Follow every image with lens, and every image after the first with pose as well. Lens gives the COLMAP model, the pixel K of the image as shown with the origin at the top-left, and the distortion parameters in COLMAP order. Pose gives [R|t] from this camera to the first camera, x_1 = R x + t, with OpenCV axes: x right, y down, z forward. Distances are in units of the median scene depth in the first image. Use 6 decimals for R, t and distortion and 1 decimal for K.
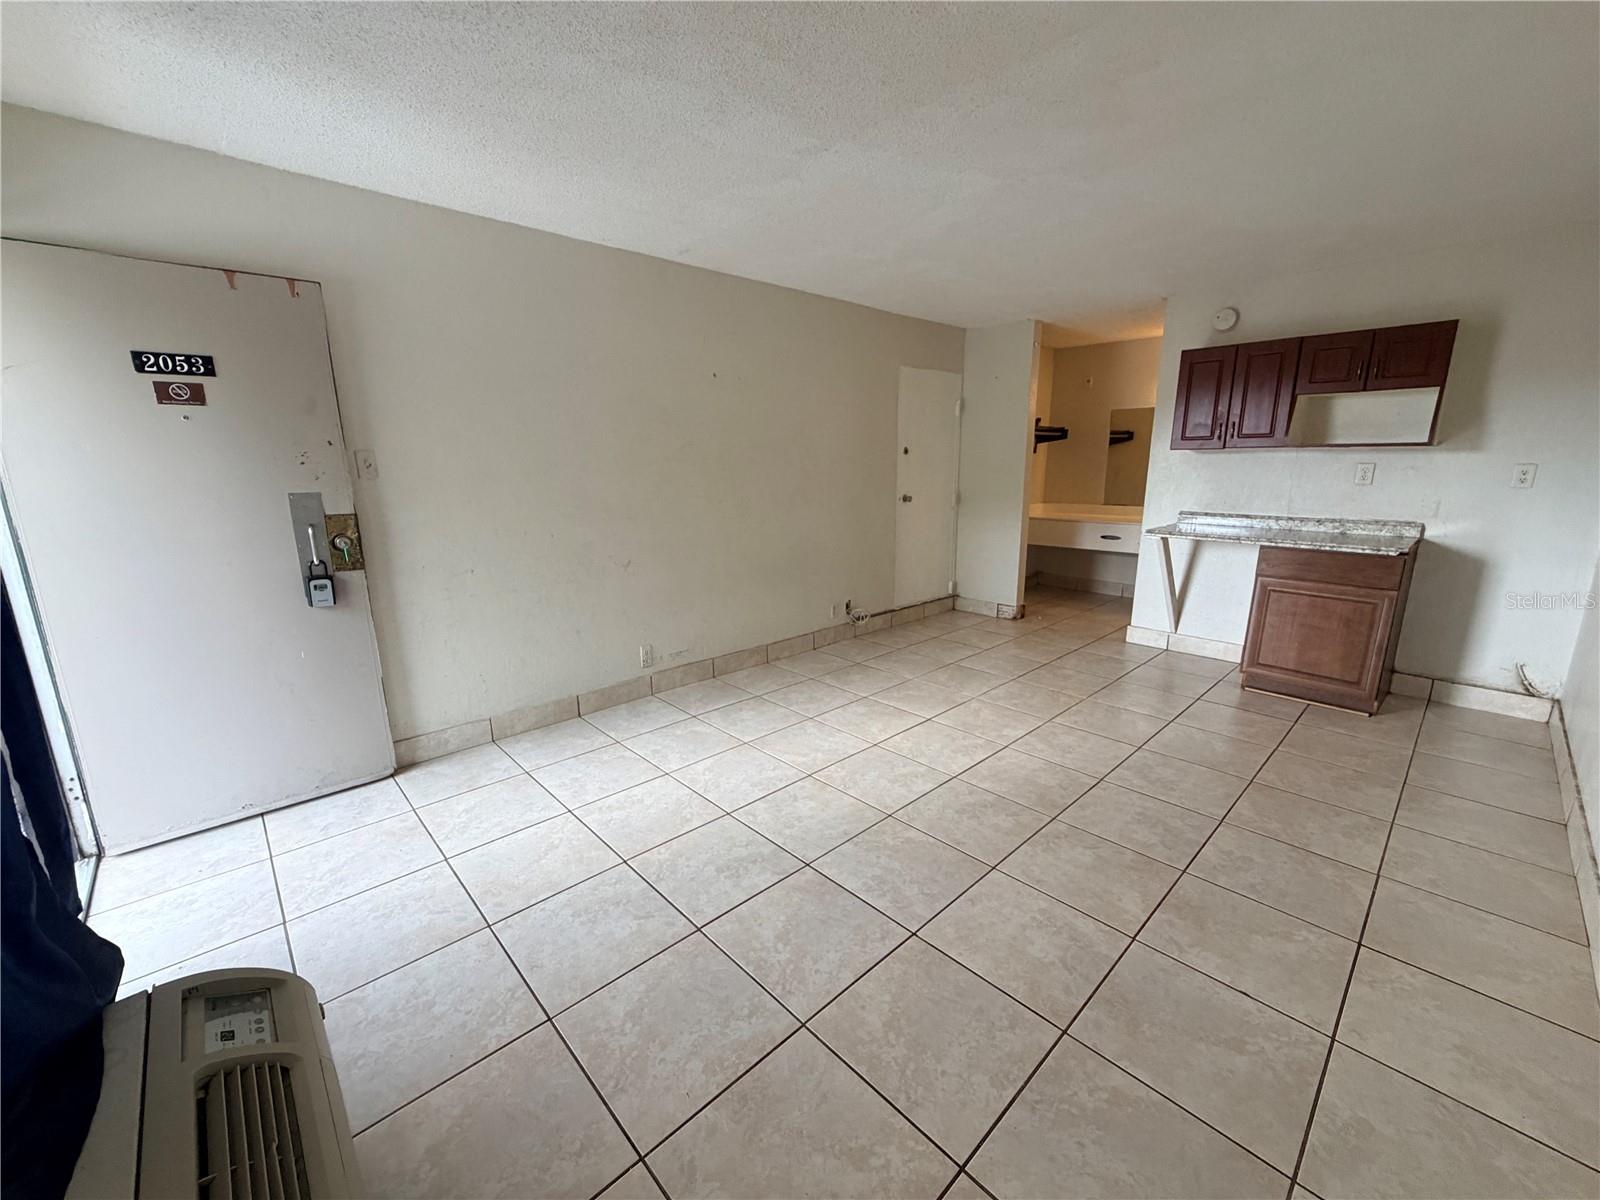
lens RADIAL K [[637.4, 0, 788.9], [0, 637.4, 599.9], [0, 0, 1]] dist [0.002252, -0.000651]
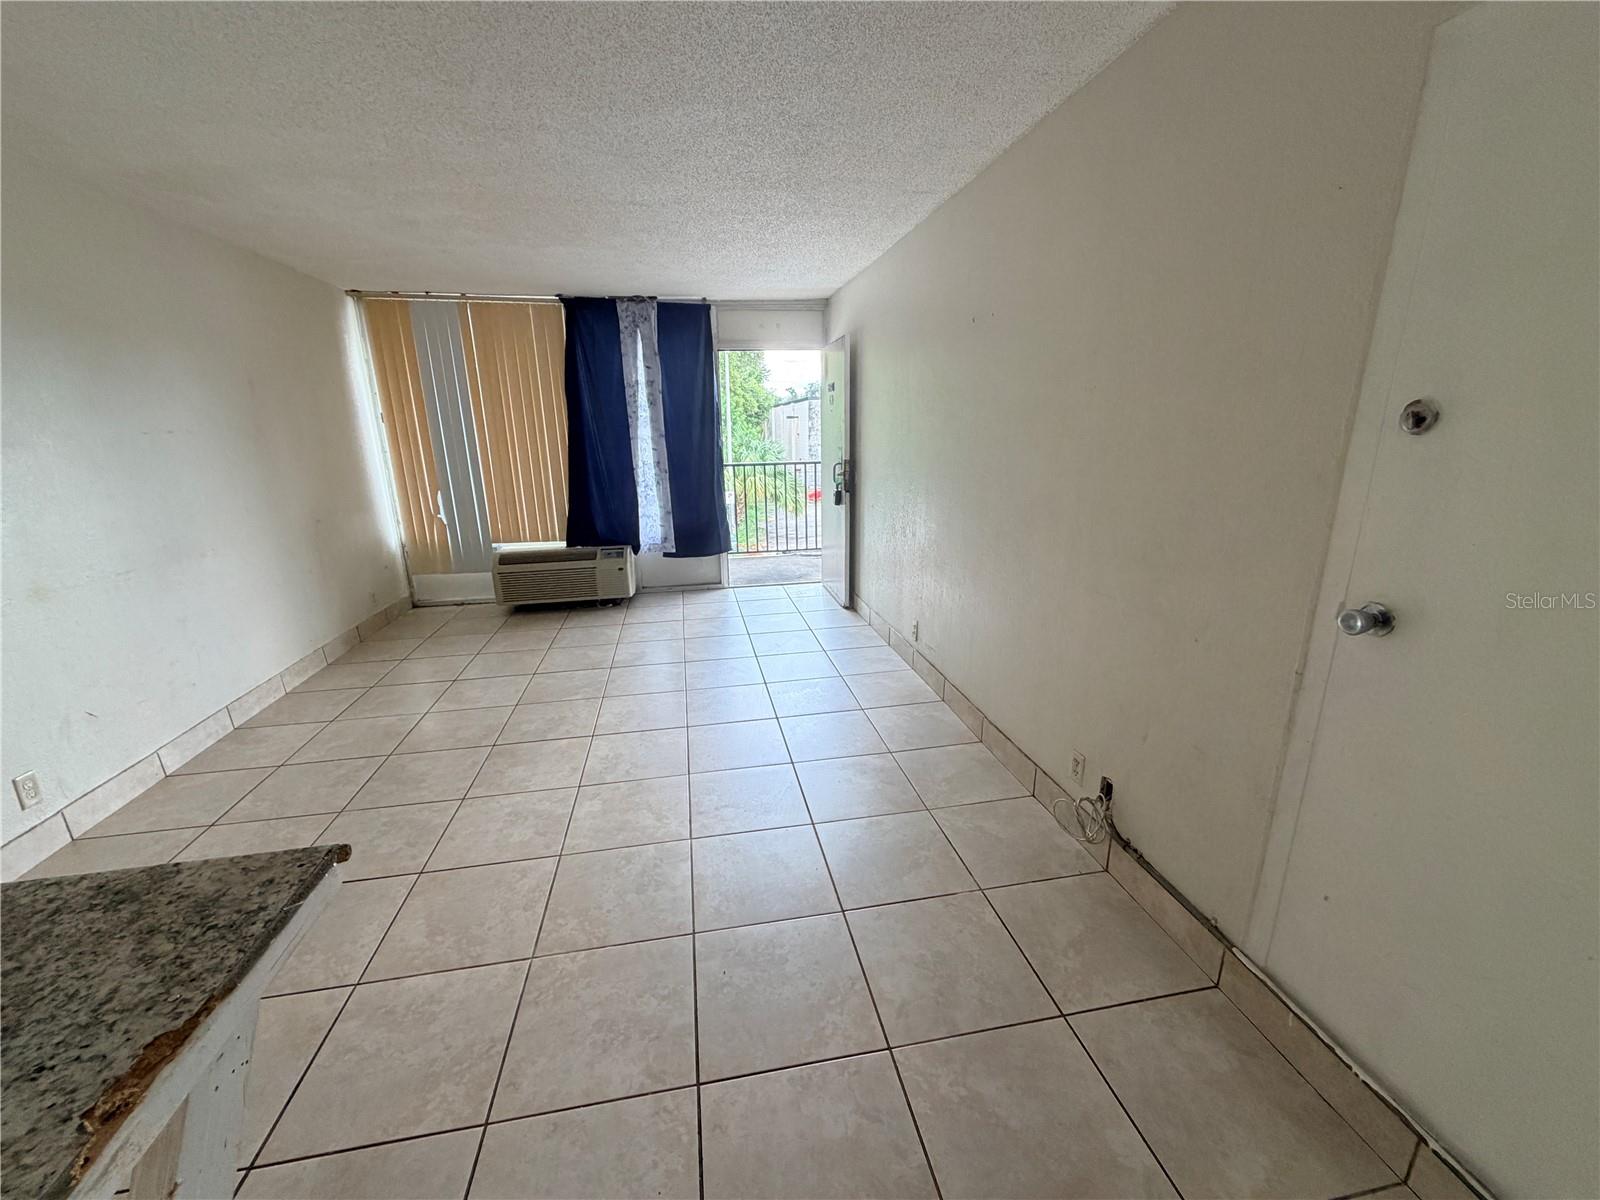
lens RADIAL K [[637.4, 0, 806.3], [0, 637.4, 602.5], [0, 0, 1]] dist [0.002252, -0.000651]
pose [[-0.526267, 0.246872, -0.813693, 1.039836], [-0.161729, 0.910398, 0.380813, -0.472667], [0.834797, 0.332007, -0.439186, 1.969955]]
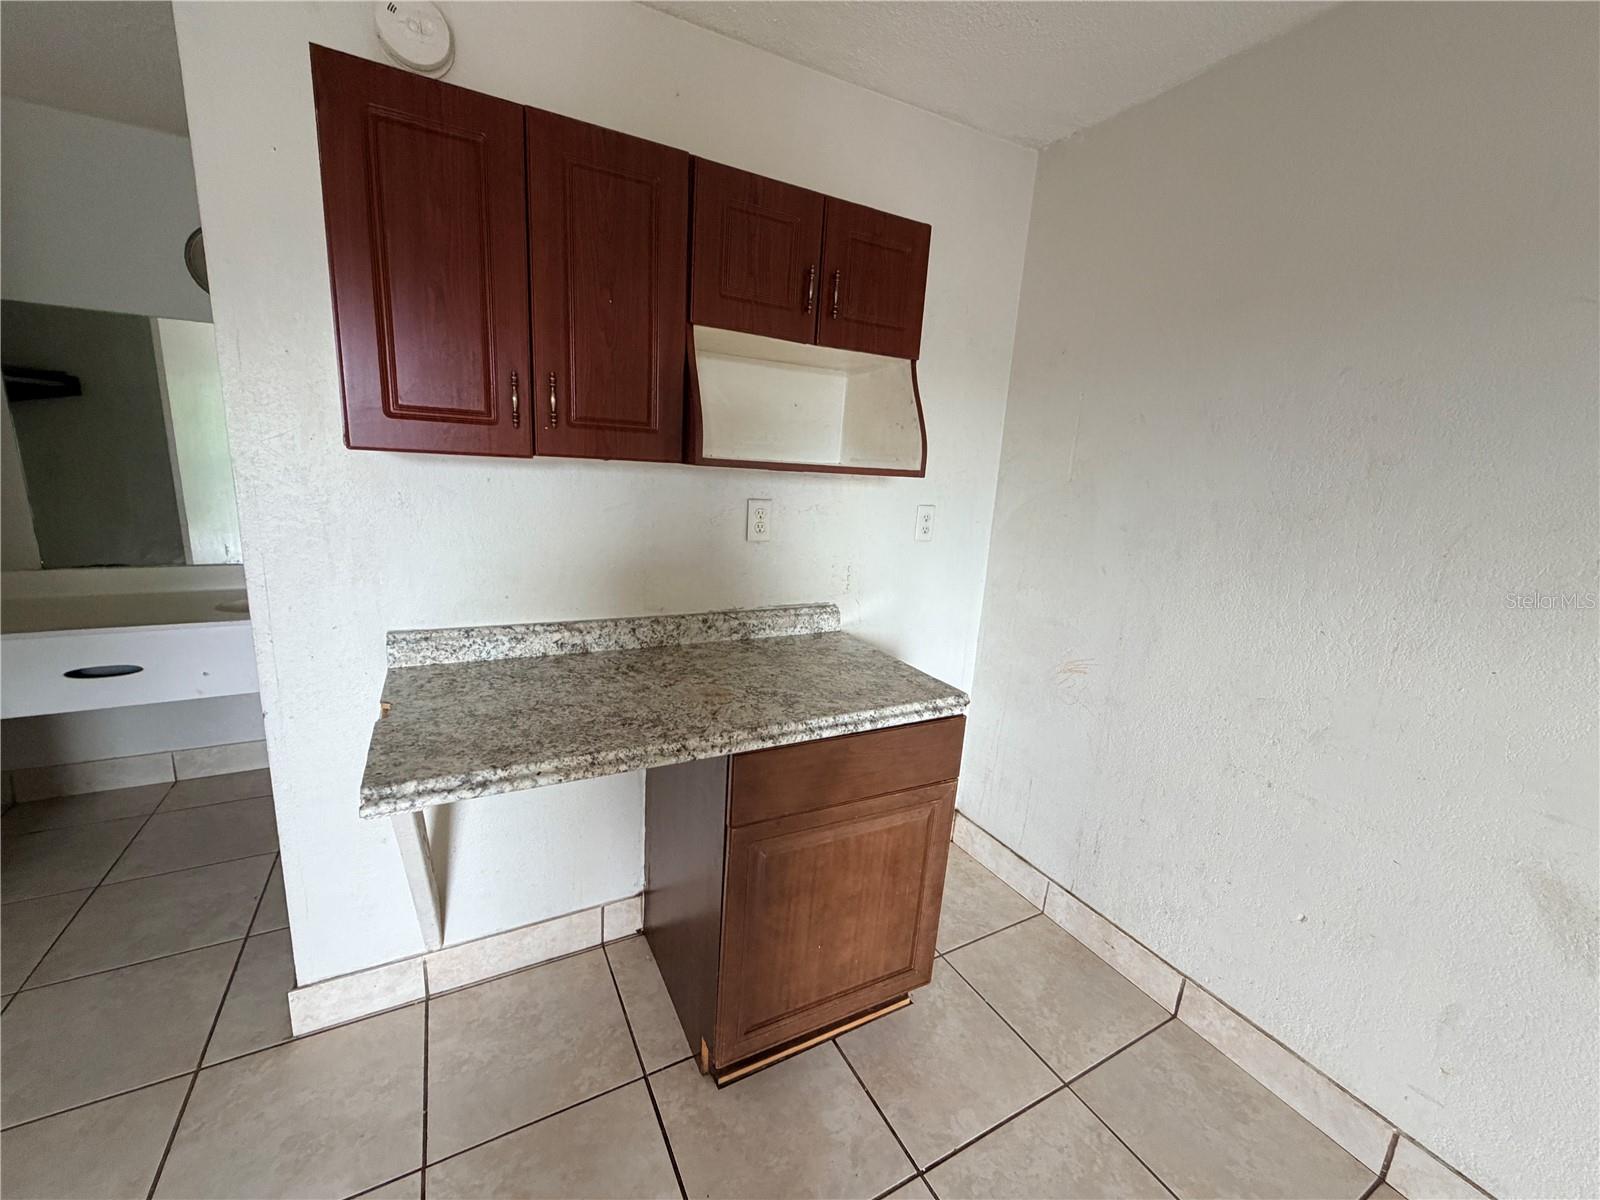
lens RADIAL K [[637.4, 0, 794.4], [0, 637.4, 598.8], [0, 0, 1]] dist [0.002252, -0.000651]
pose [[0.241945, -0.182668, 0.952940, 0.635981], [0.151398, 0.977197, 0.148879, -0.312505], [-0.958406, 0.108253, 0.264083, 1.278126]]
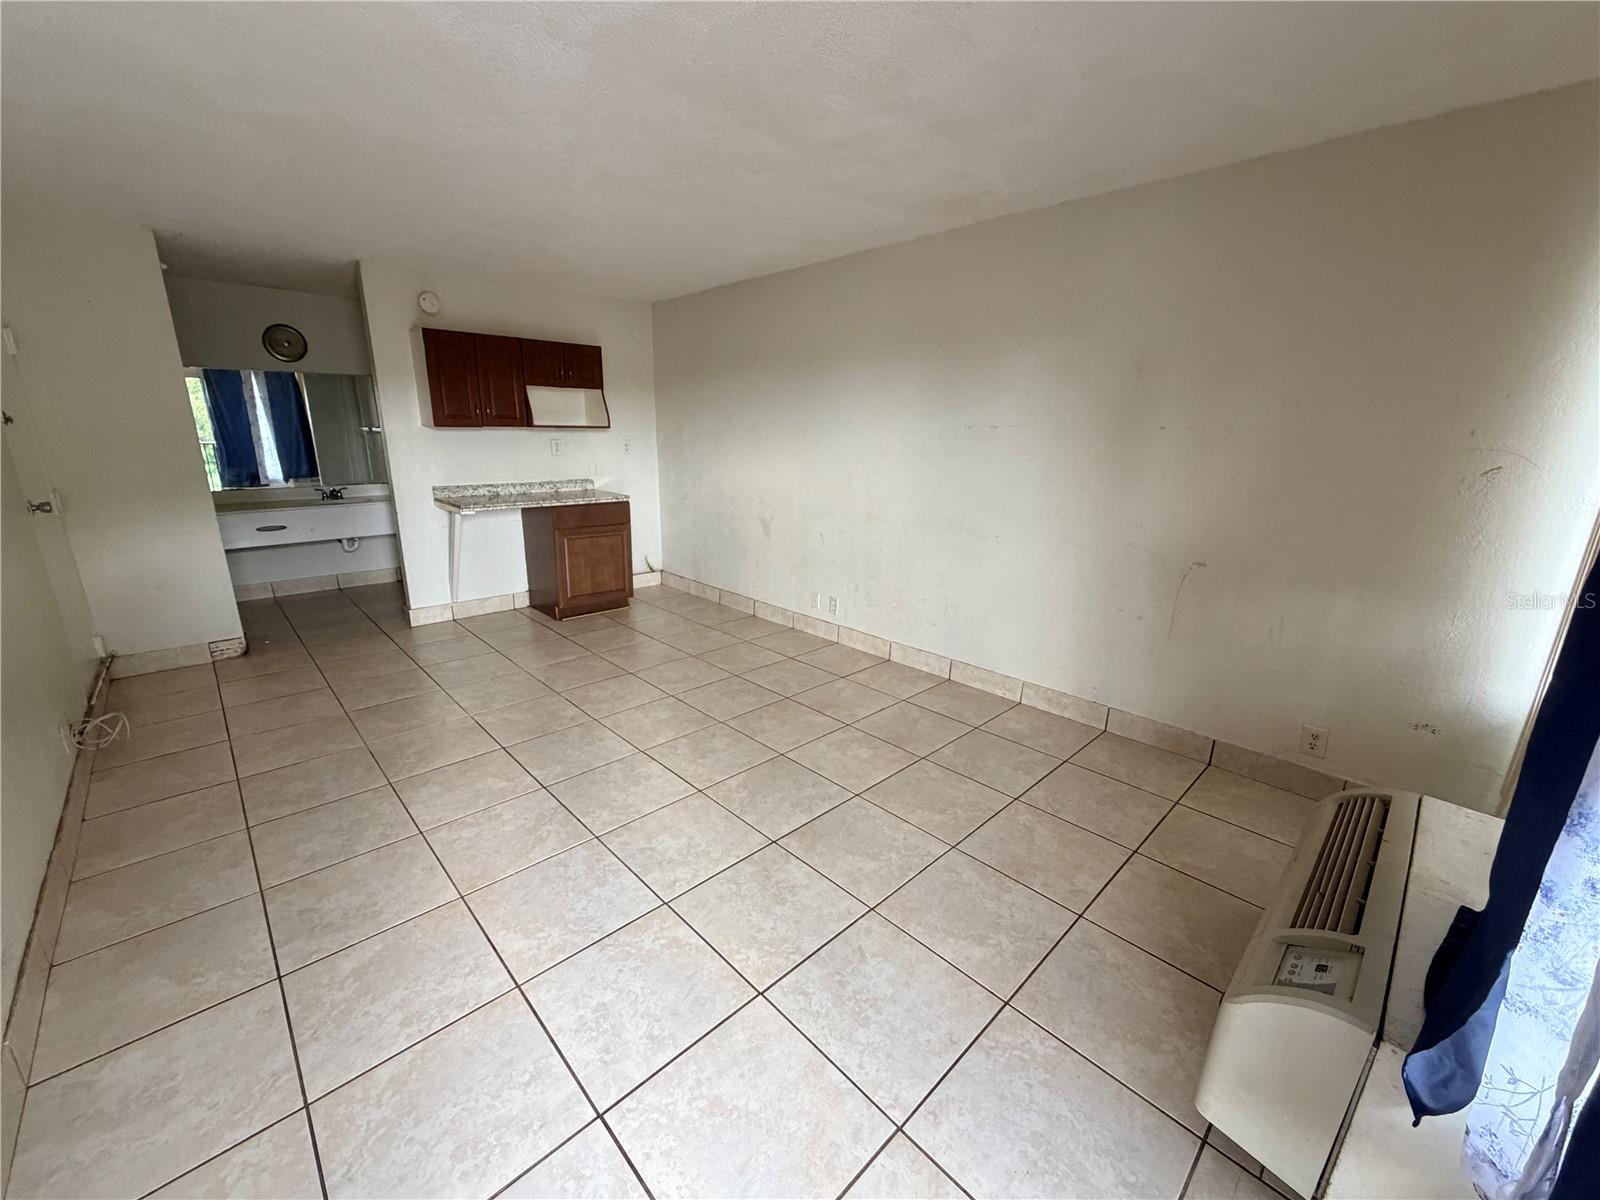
lens RADIAL K [[637.4, 0, 797.6], [0, 637.4, 602.3], [0, 0, 1]] dist [0.002252, -0.000651]
pose [[-0.016116, -0.256008, 0.966540, -0.787572], [0.202596, 0.945778, 0.253887, -0.188761], [-0.979130, 0.199909, 0.036624, 0.763192]]
